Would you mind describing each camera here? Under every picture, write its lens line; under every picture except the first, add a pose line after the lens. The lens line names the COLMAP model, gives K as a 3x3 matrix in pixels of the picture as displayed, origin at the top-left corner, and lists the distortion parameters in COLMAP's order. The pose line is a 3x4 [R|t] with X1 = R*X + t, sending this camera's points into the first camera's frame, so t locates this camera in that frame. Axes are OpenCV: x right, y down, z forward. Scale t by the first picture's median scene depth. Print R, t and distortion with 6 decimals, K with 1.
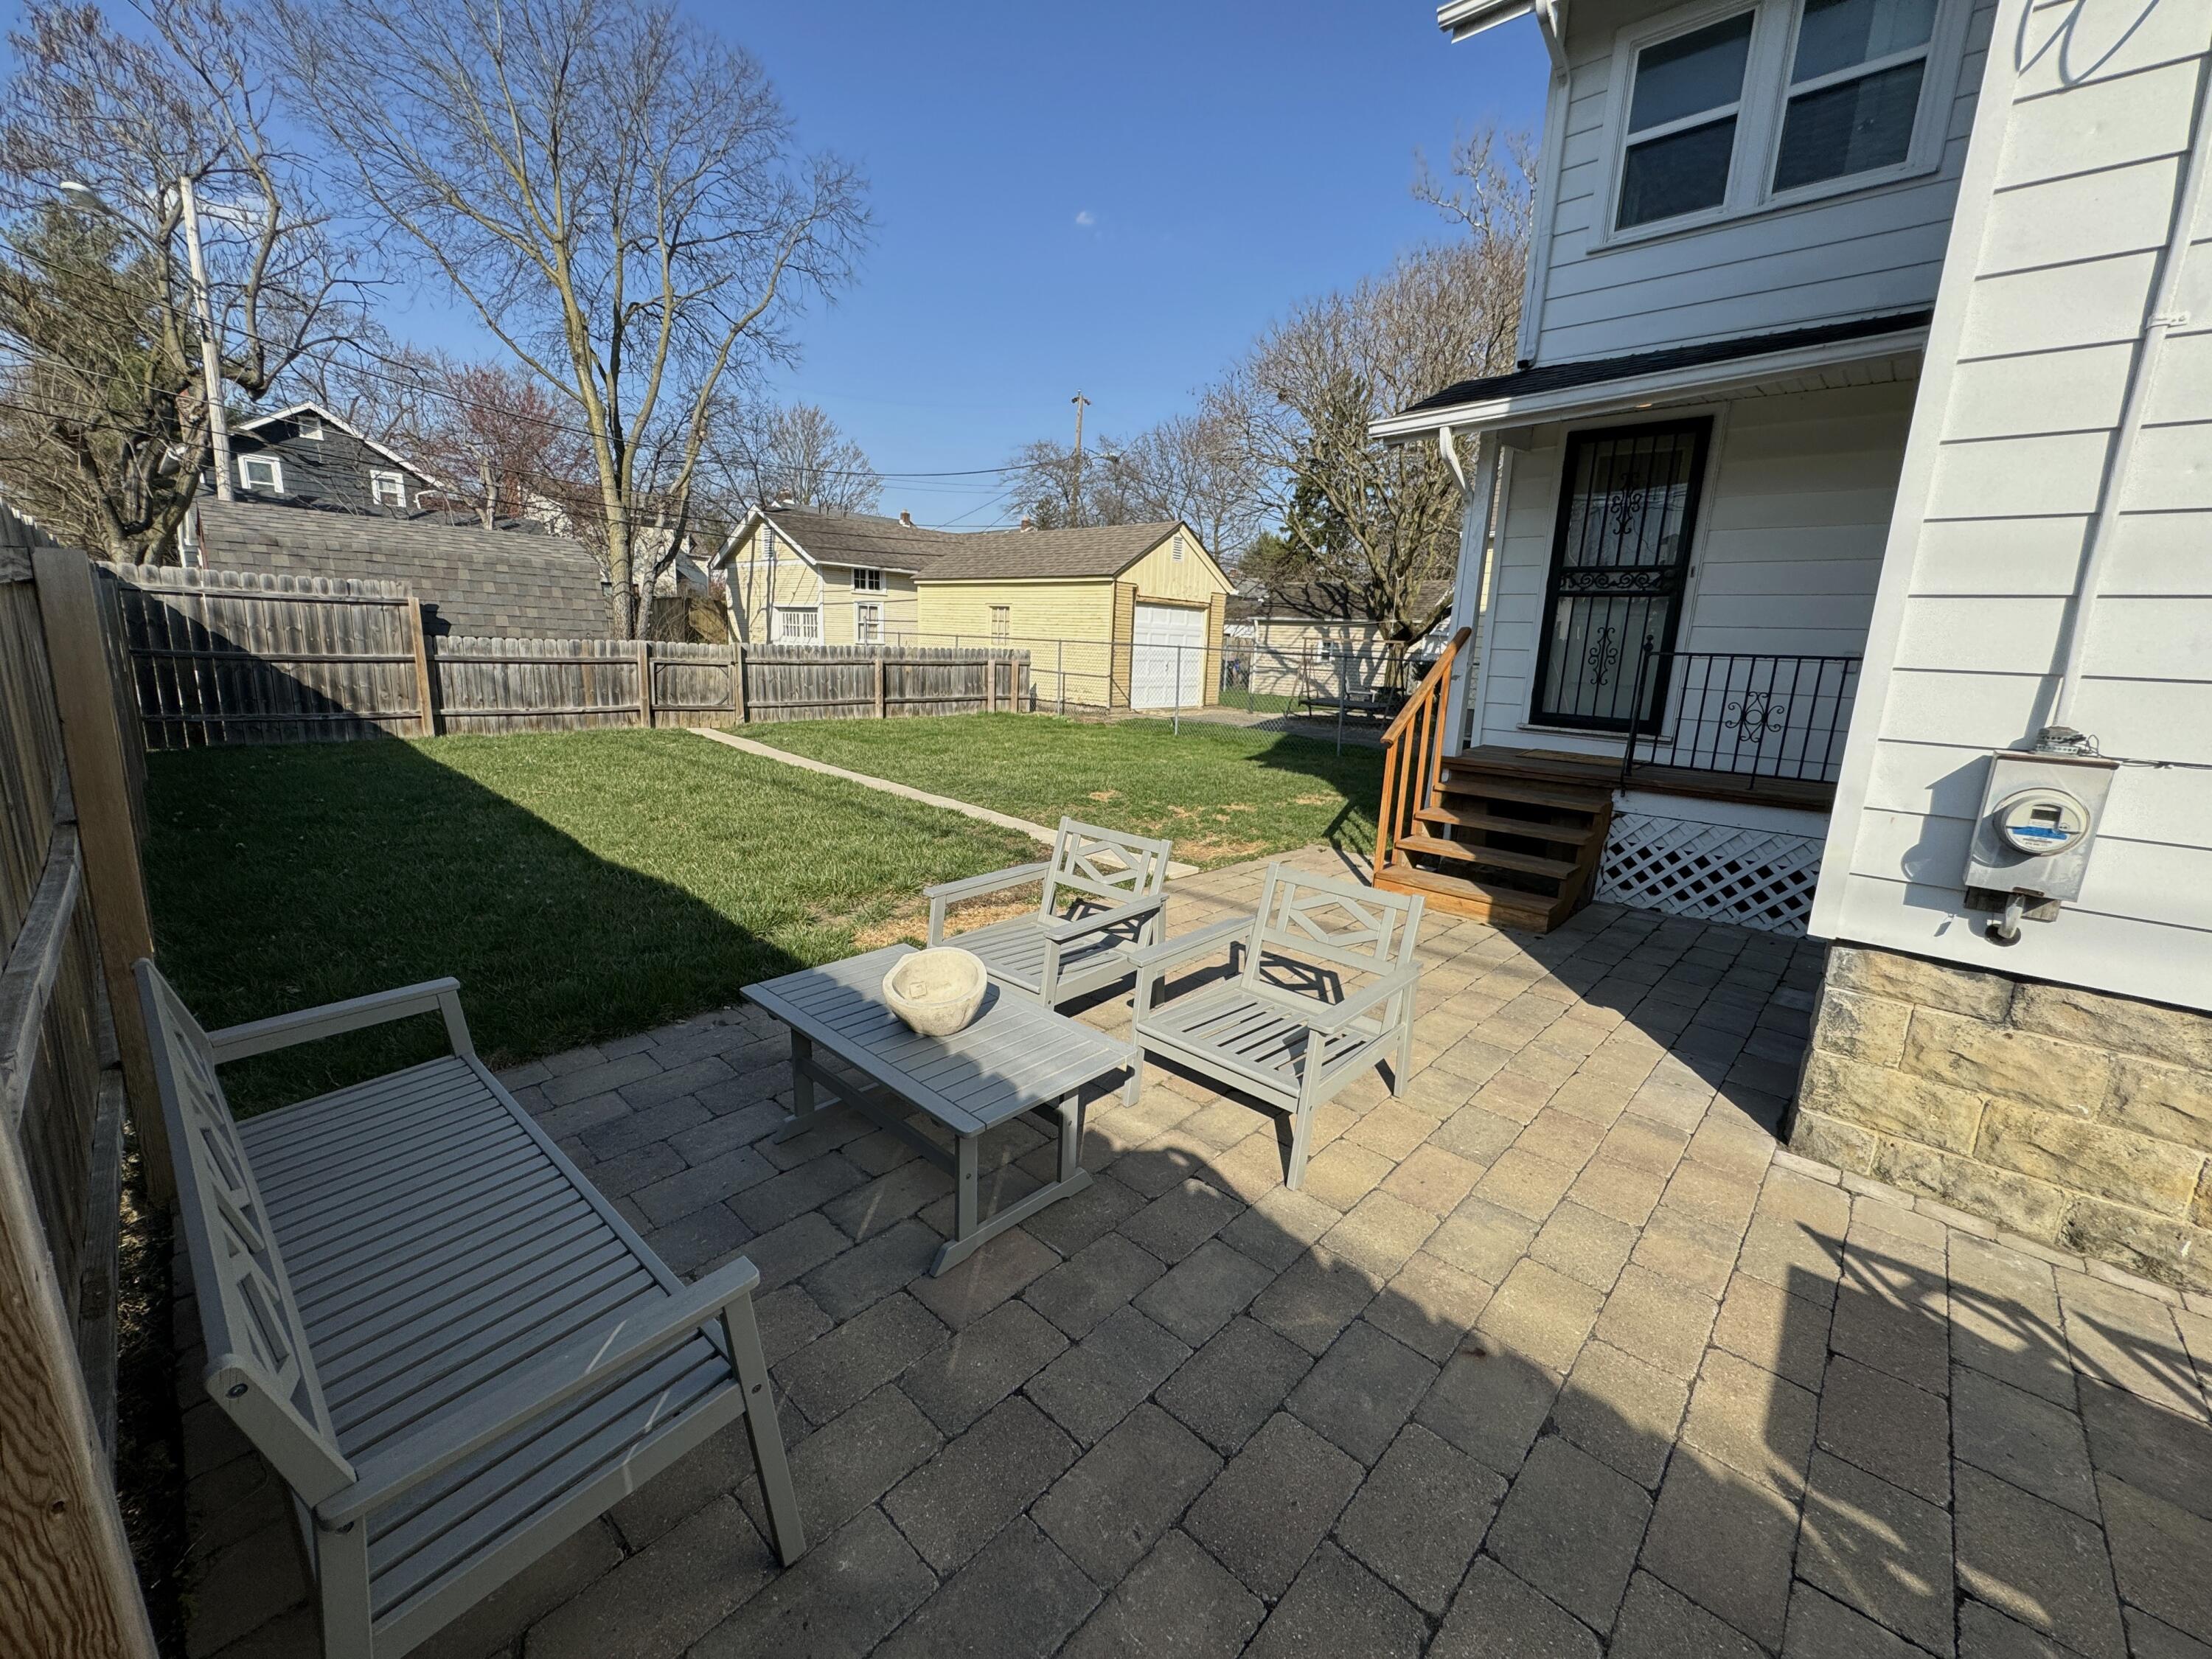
lens RADIAL K [[881.5, 0, 1111.5], [0, 881.5, 828.5], [0, 0, 1]] dist [0.000514, 0.000148]
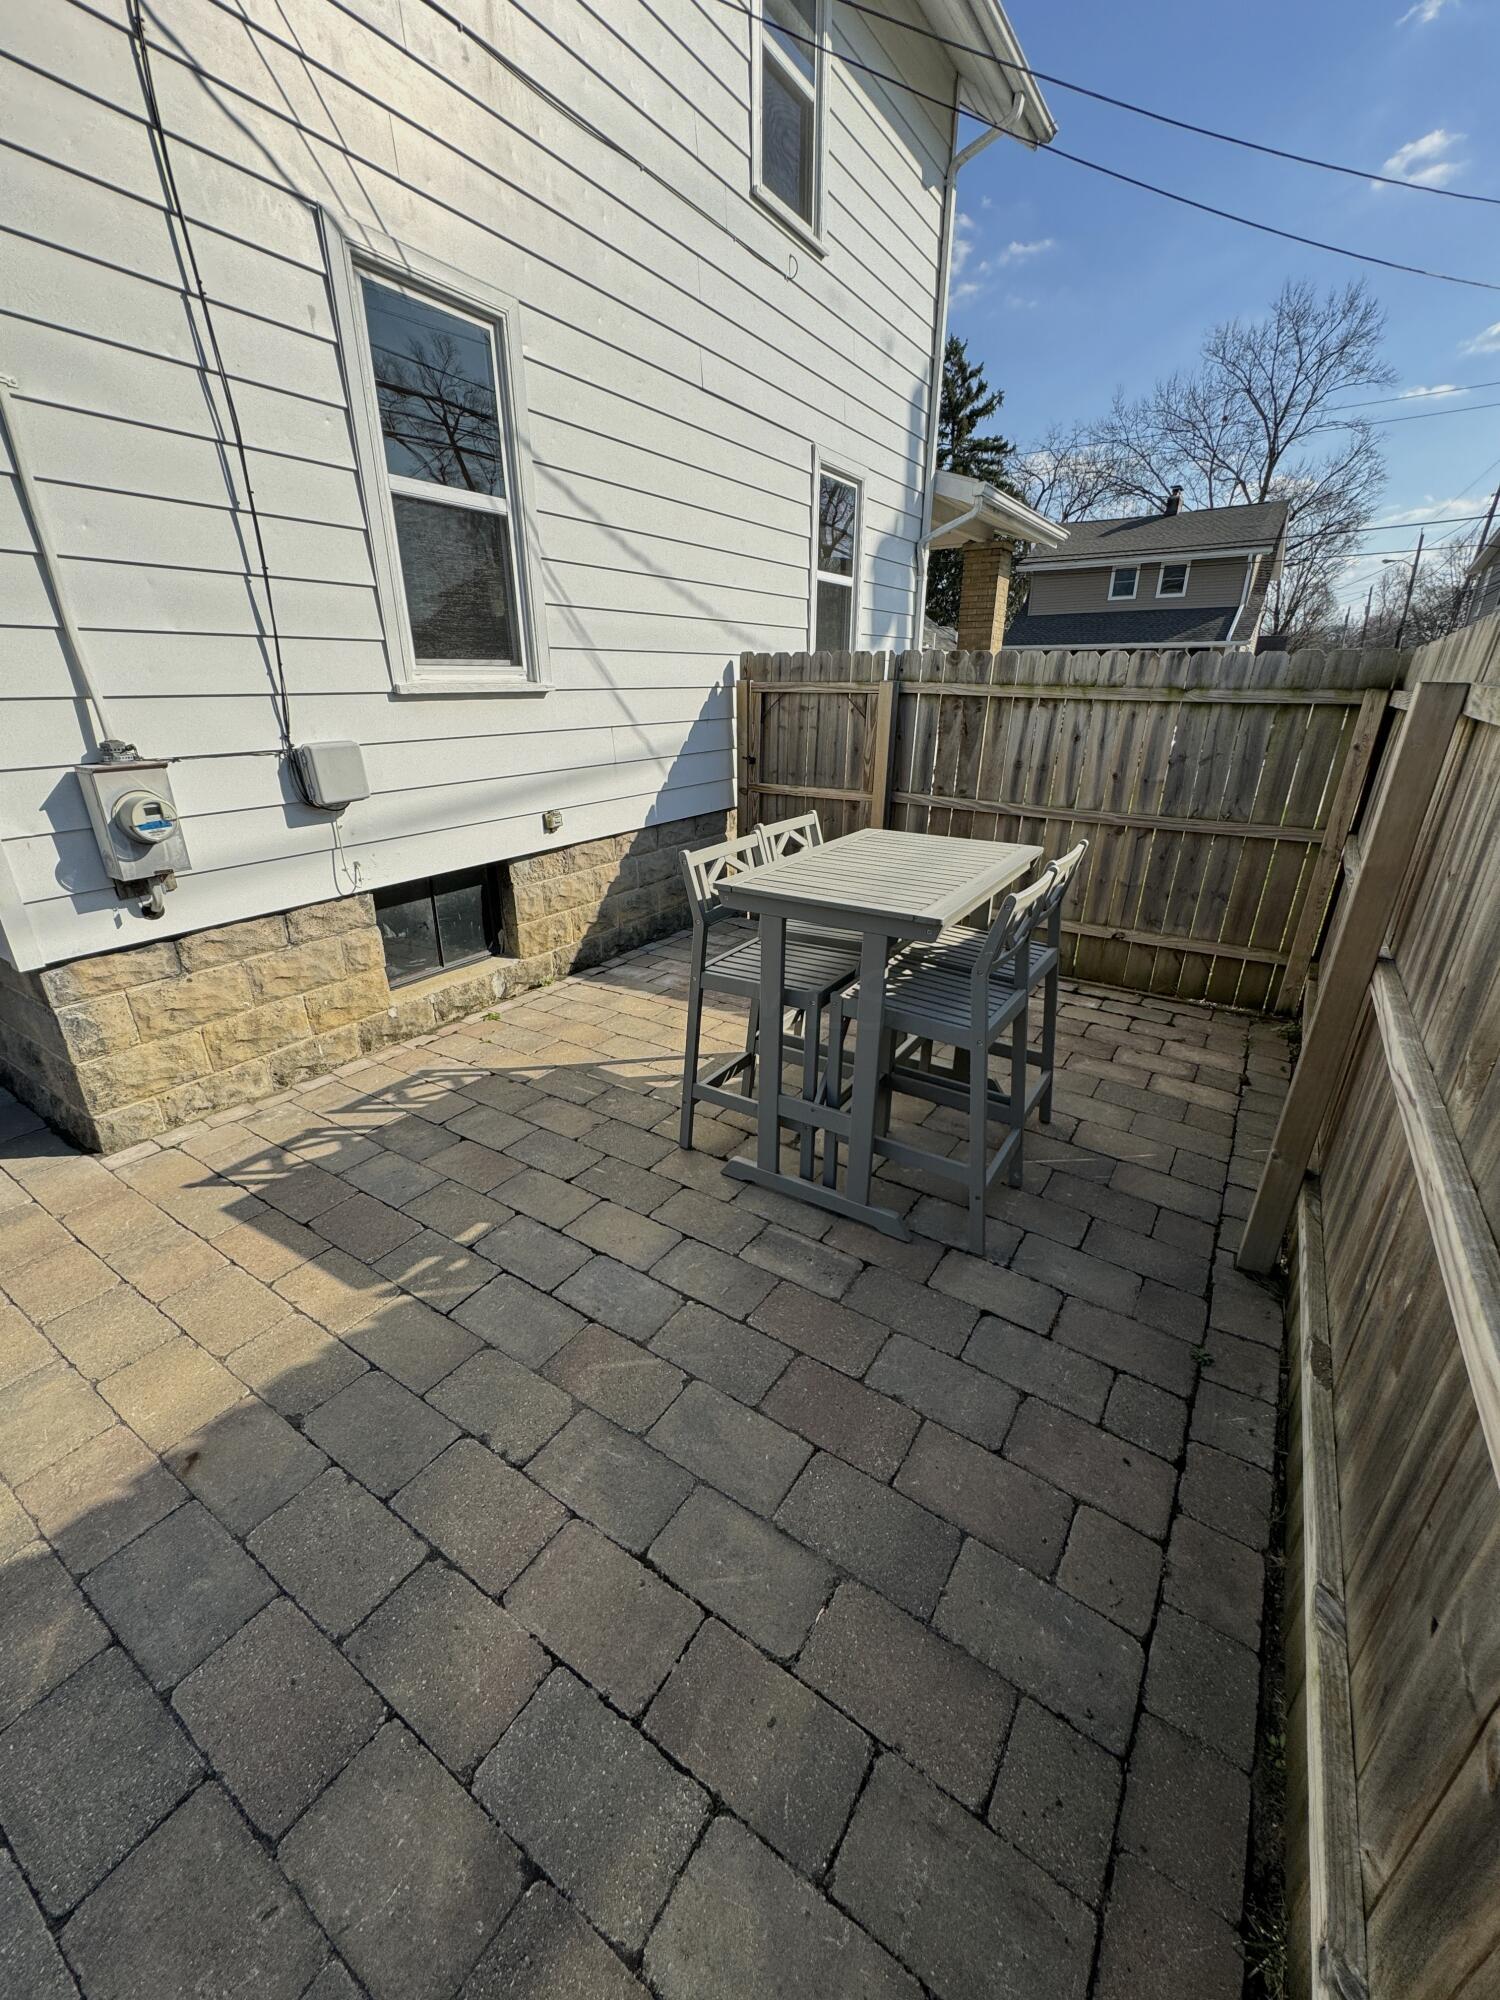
lens RADIAL K [[797.1, 0, 750.0], [0, 797.1, 1000.0], [0, 0, 1]] dist [0.000514, 0.000148]
pose [[-0.160105, -0.405957, 0.899759, -0.232839], [0.206488, 0.877577, 0.432691, -0.091906], [-0.965261, 0.255065, -0.056679, 0.275657]]
